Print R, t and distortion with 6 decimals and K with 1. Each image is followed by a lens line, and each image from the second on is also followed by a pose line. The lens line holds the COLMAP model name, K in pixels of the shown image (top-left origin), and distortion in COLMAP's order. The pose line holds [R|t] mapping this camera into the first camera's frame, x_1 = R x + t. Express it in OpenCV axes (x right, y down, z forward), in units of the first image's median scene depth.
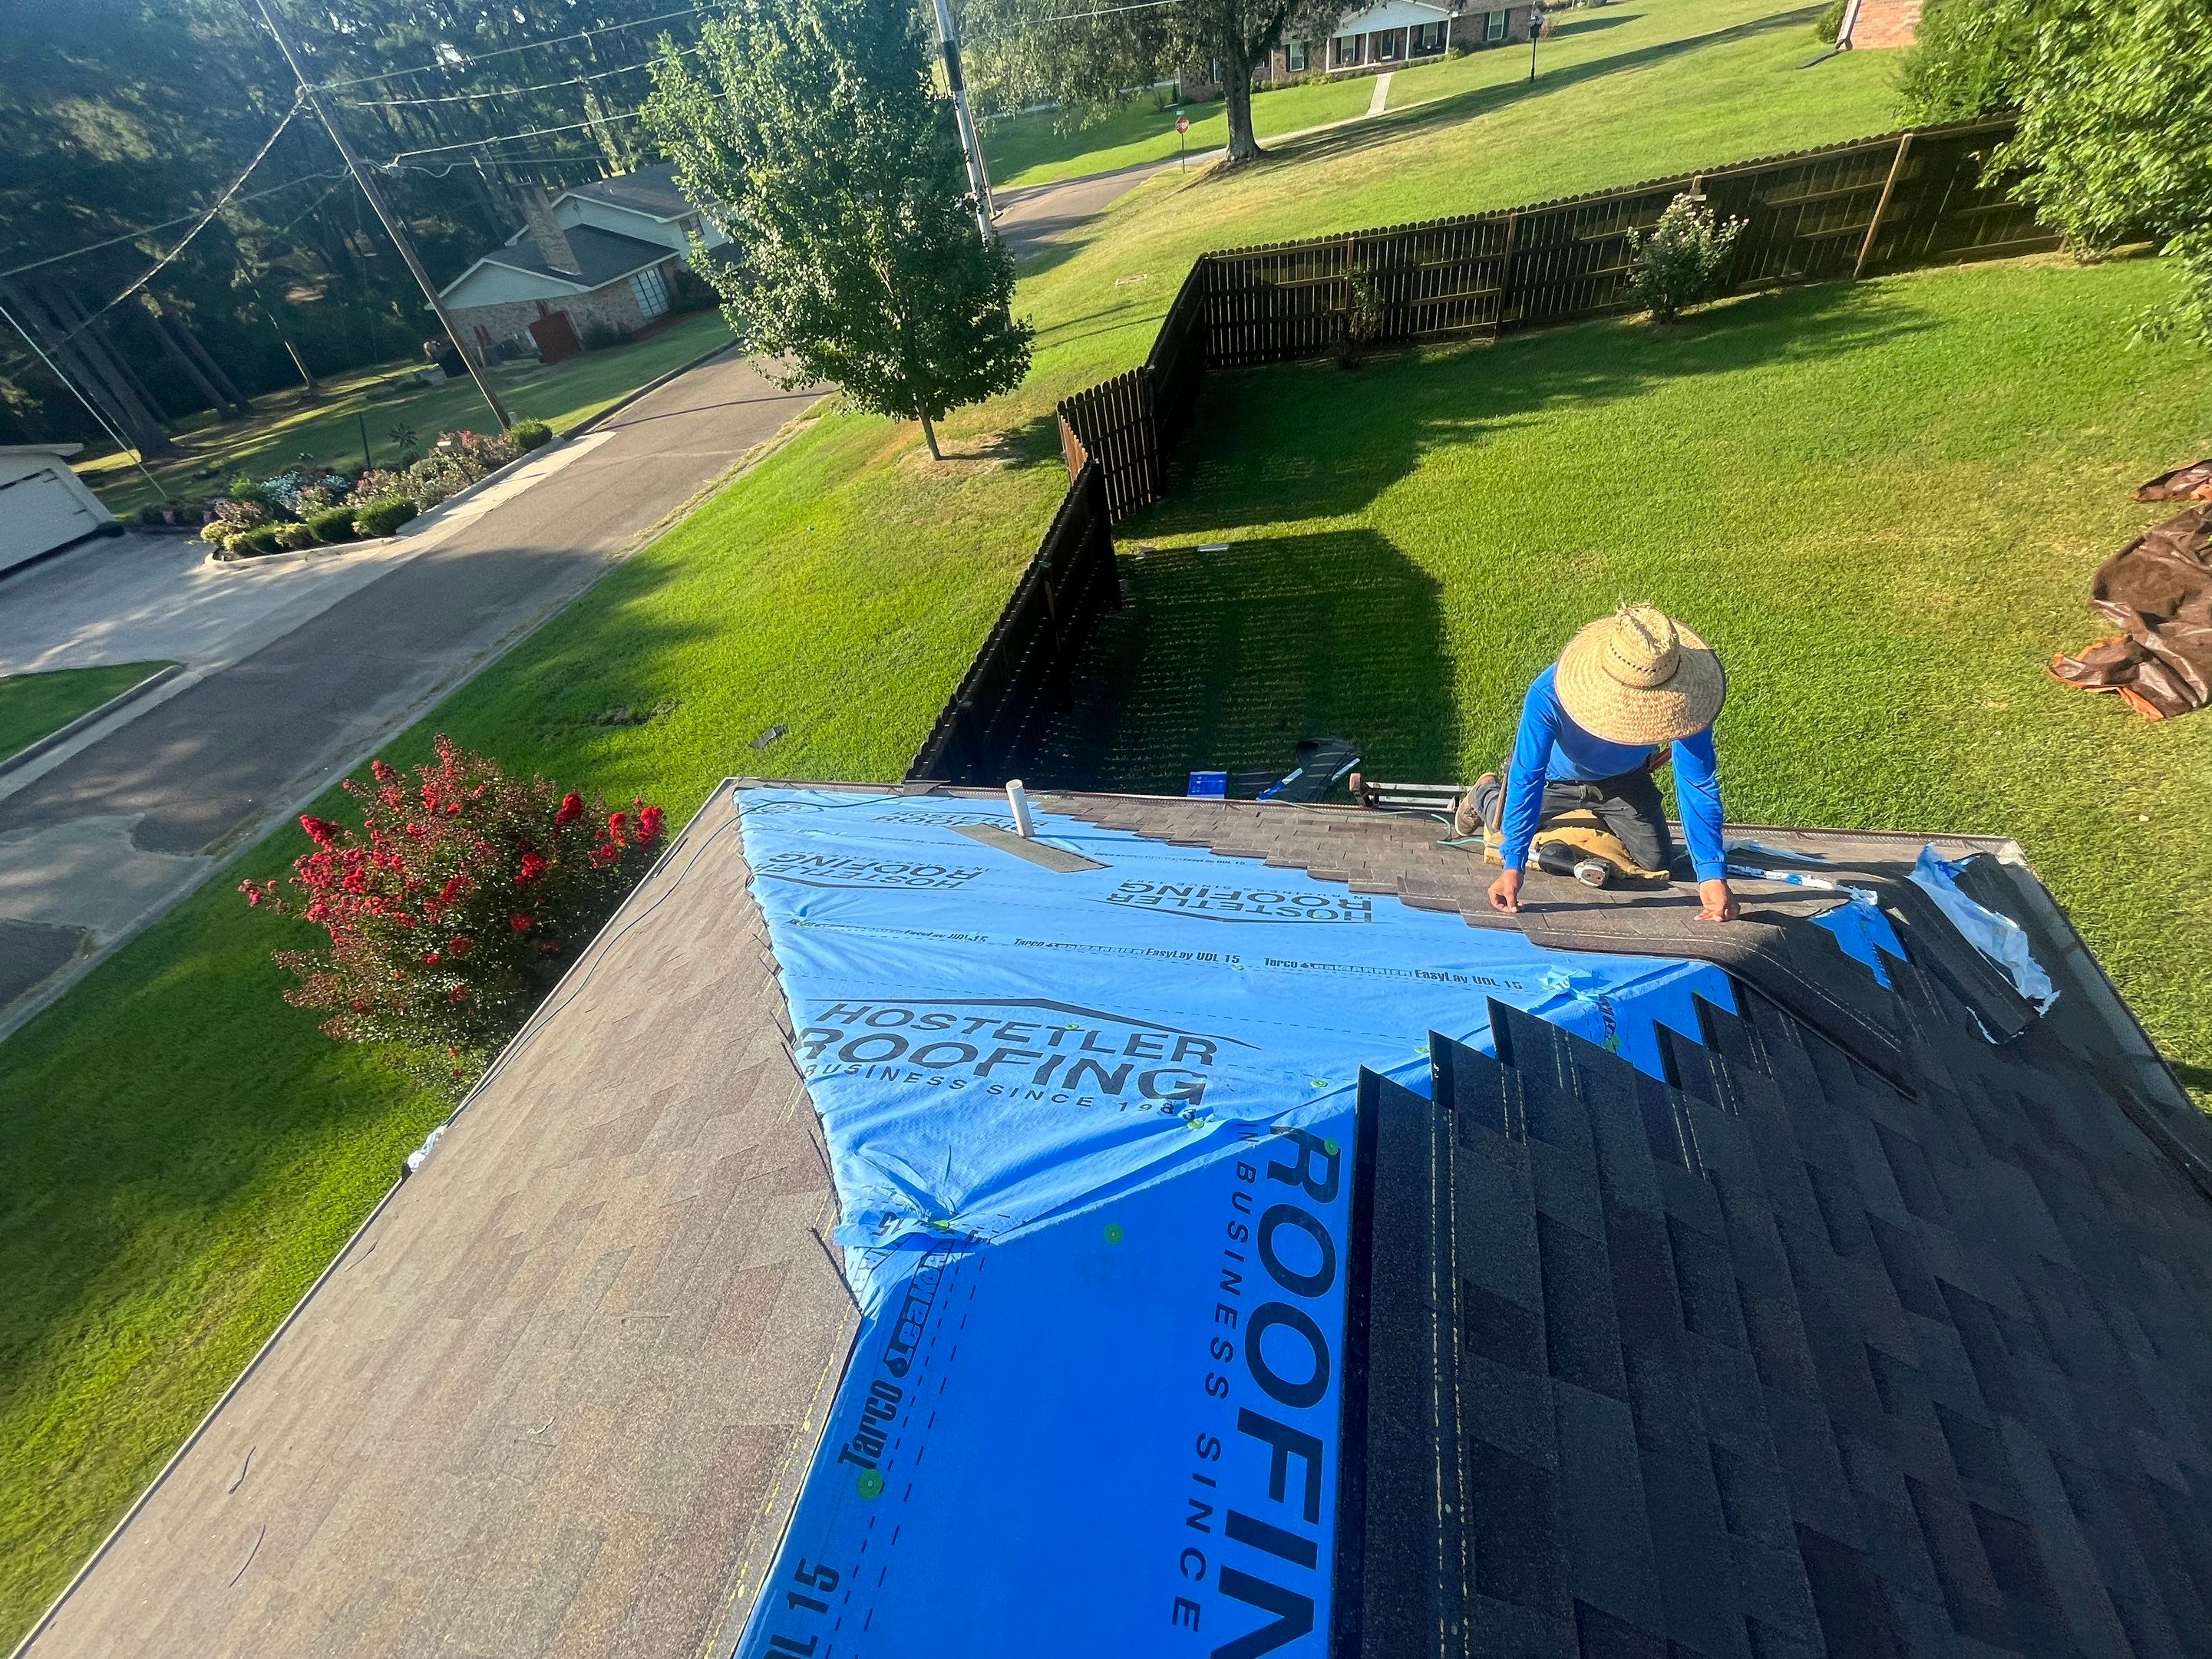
lens RADIAL K [[891.8, 0, 1126.6], [0, 891.8, 826.8], [0, 0, 1]] dist [-0.007155, 0.000585]
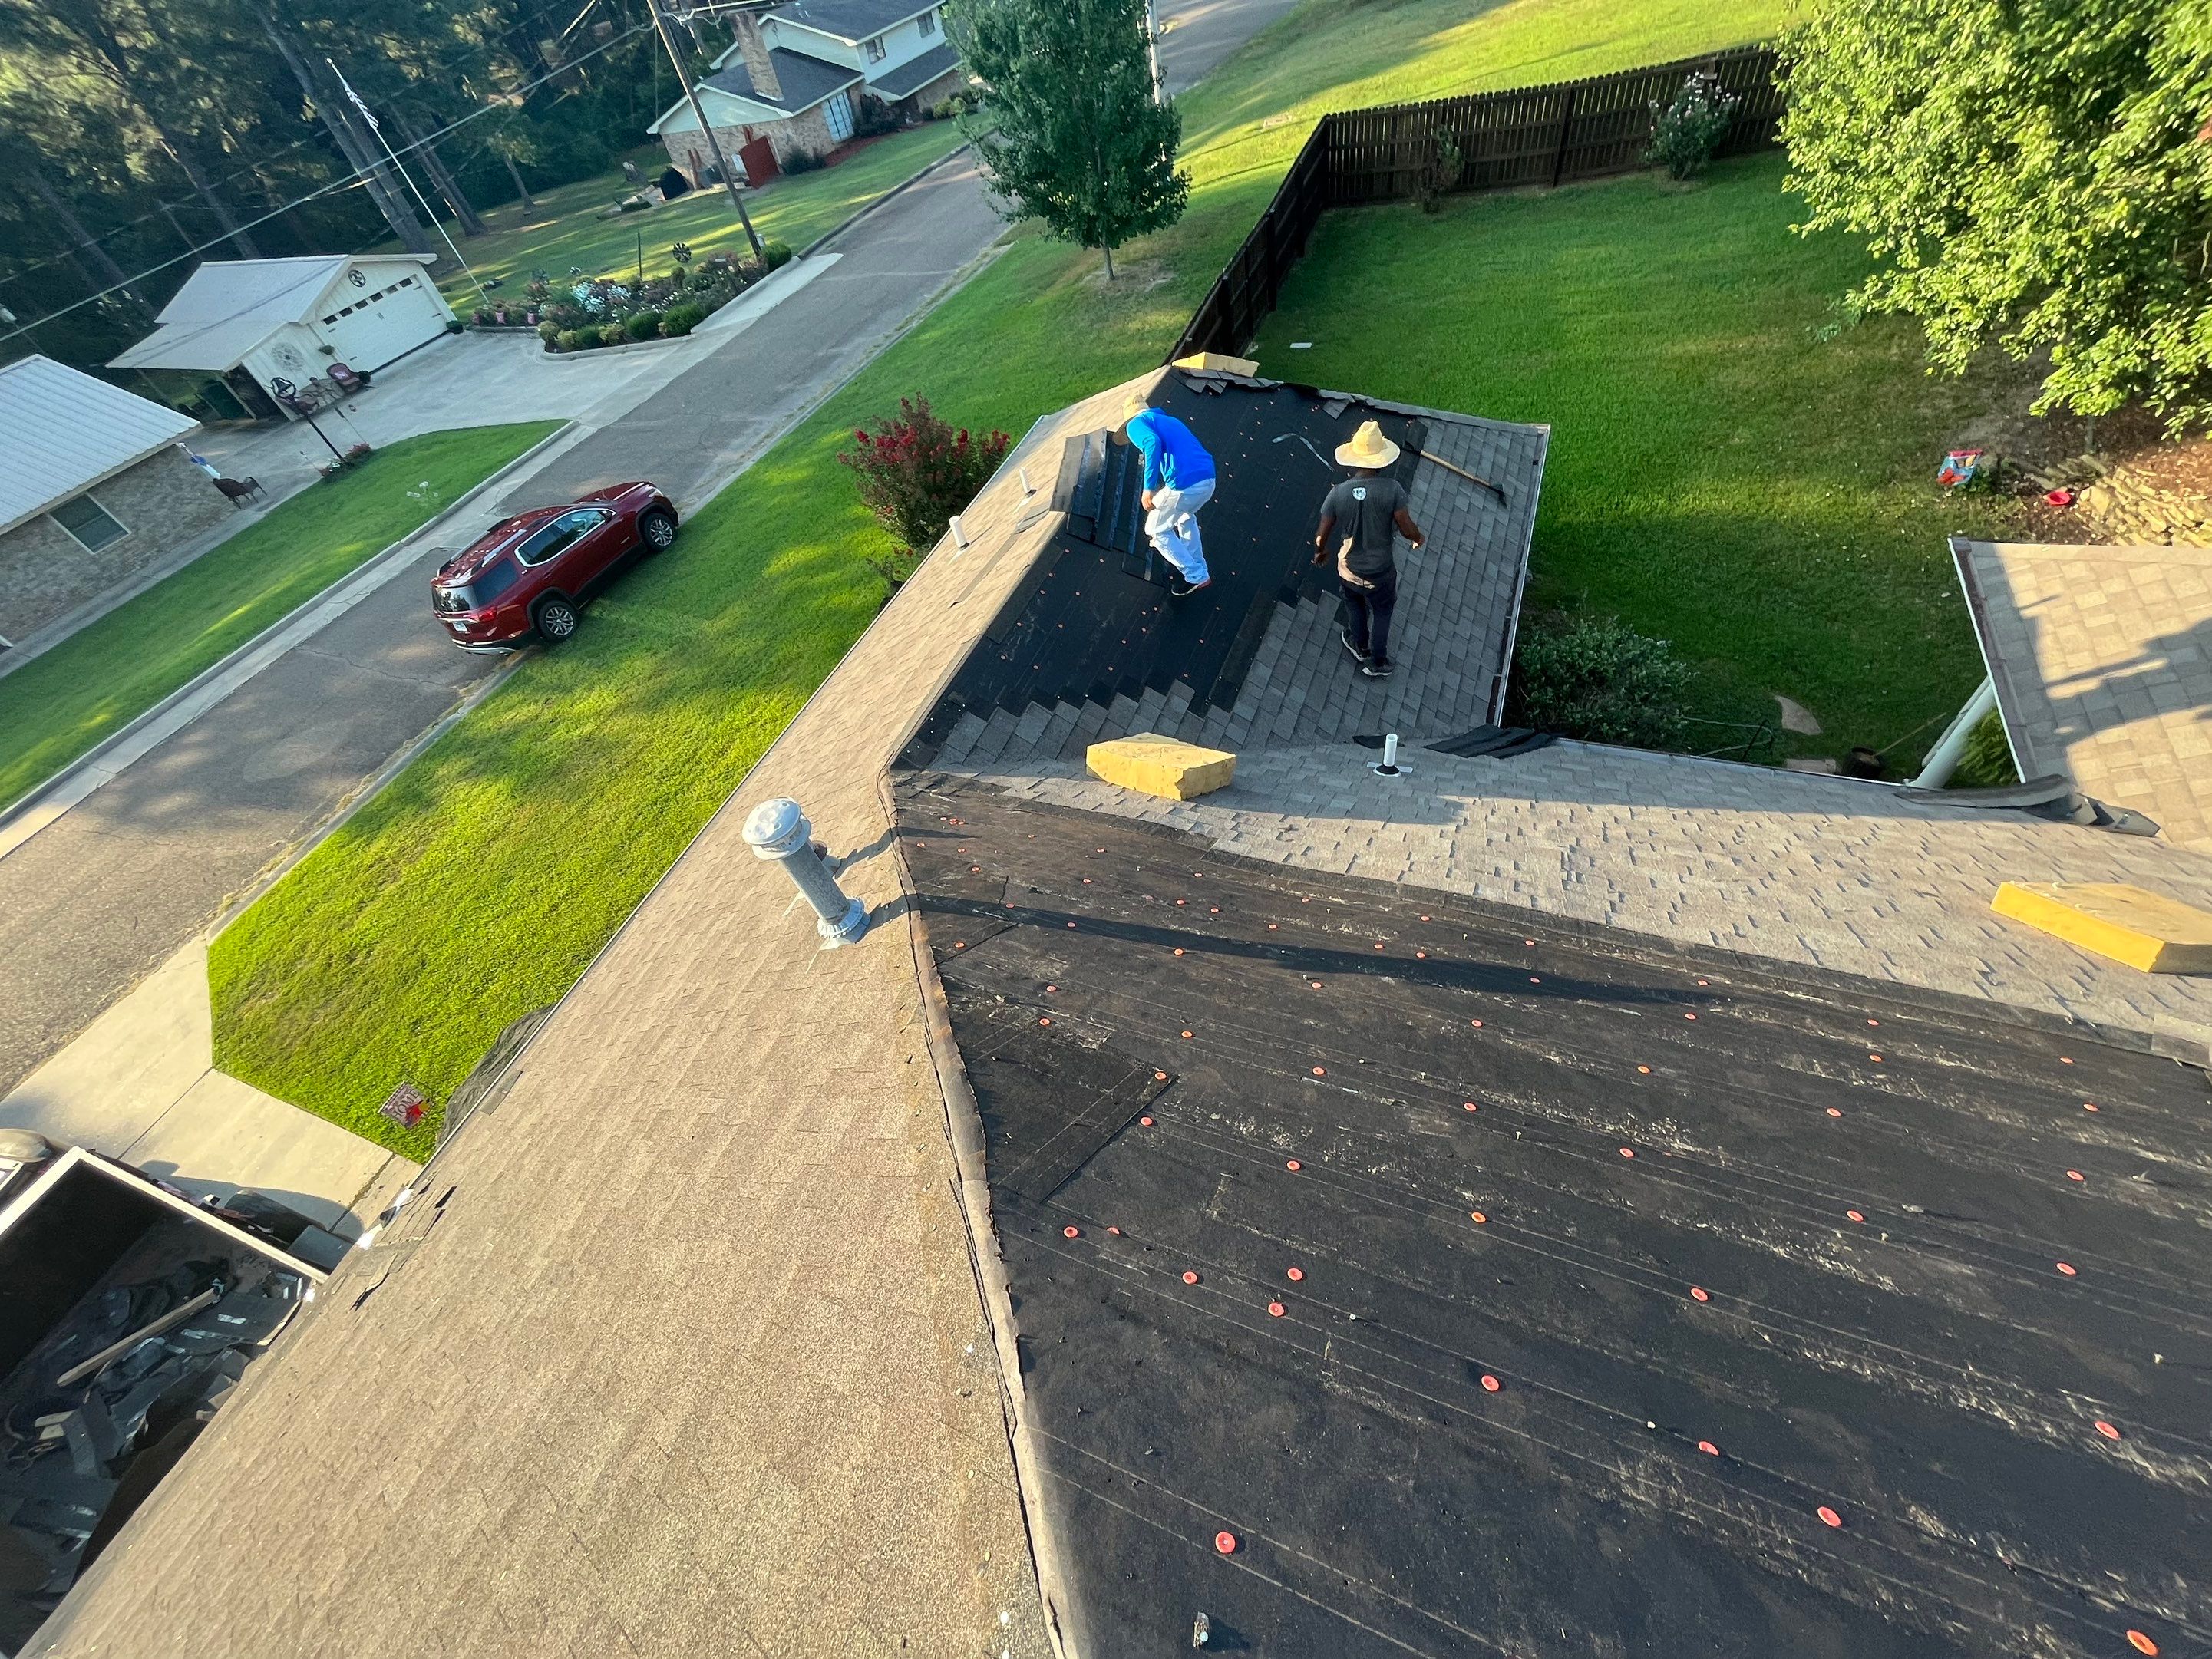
lens RADIAL K [[891.8, 0, 1104.5], [0, 891.8, 840.8], [0, 0, 1]] dist [-0.007155, 0.000585]
pose [[0.987438, 0.101386, -0.121190, 0.021803], [-0.081388, 0.983776, 0.159879, 0.153304], [0.135433, -0.148007, 0.979669, -0.328227]]
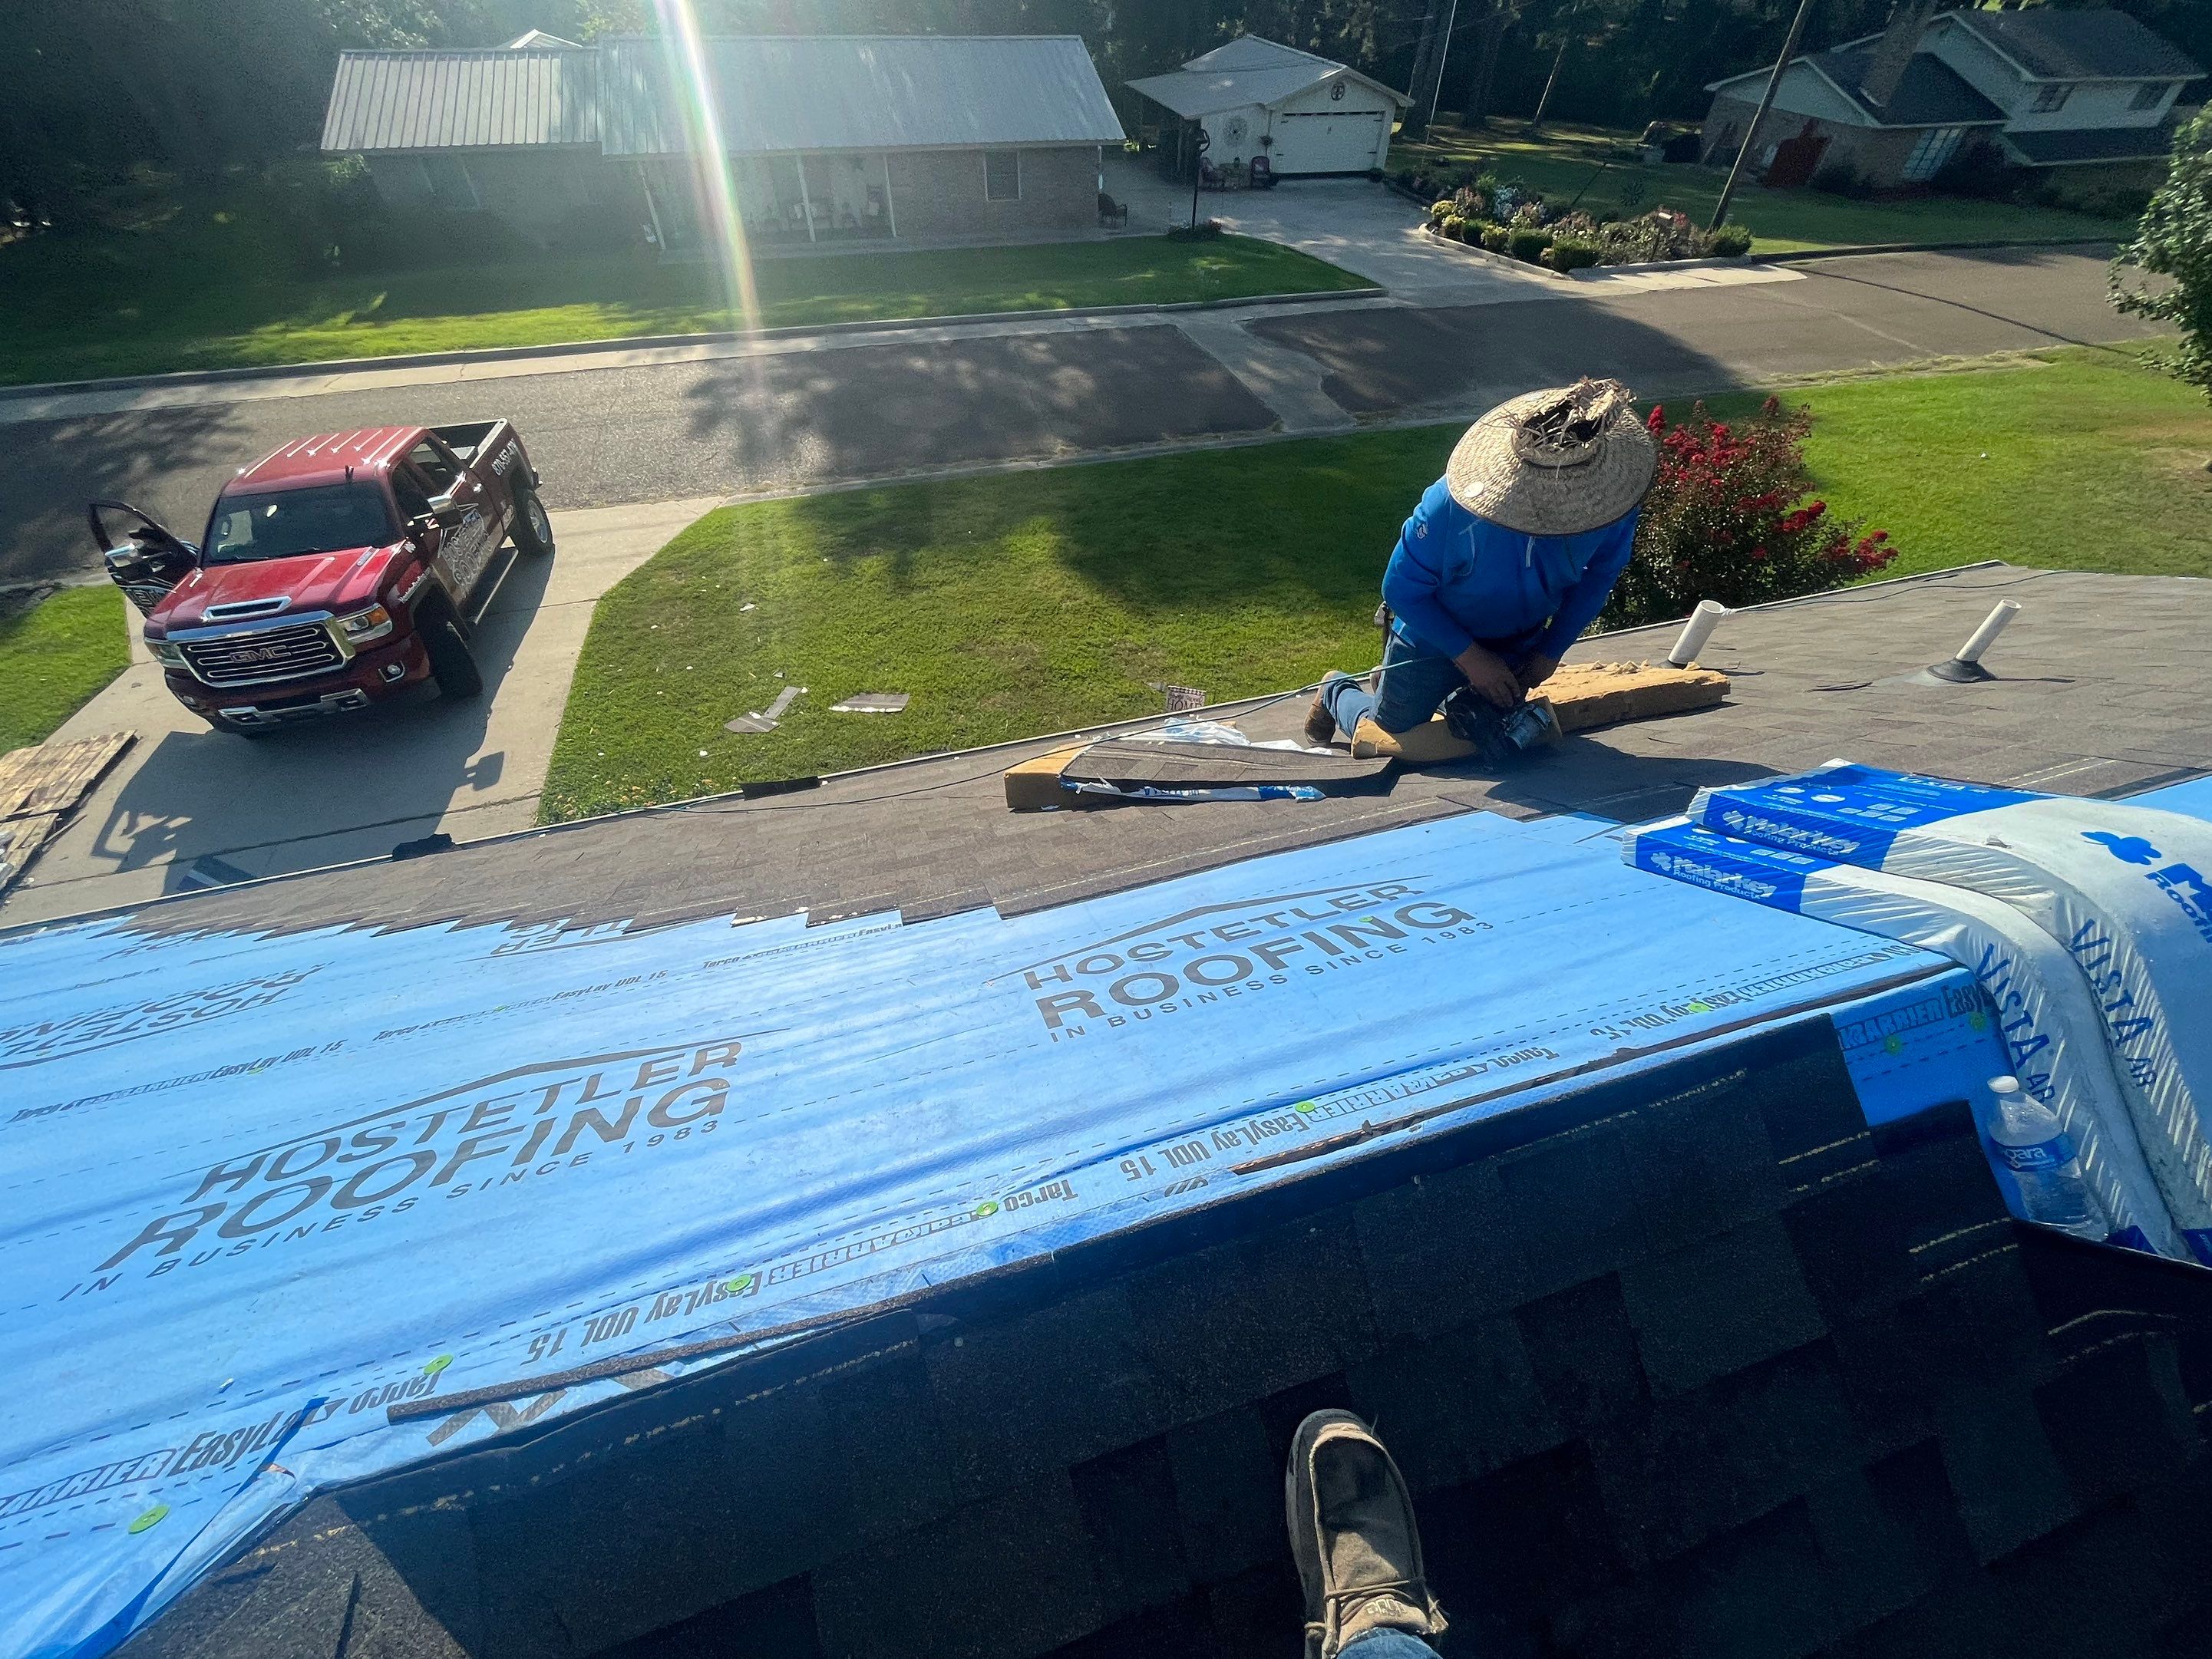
lens RADIAL K [[891.8, 0, 1114.1], [0, 891.8, 837.1], [0, 0, 1]] dist [-0.007155, 0.000585]
pose [[0.487822, 0.725350, -0.485692, -0.046907], [-0.649185, 0.673411, 0.353662, 0.122623], [0.583599, 0.142780, 0.799391, -0.122035]]
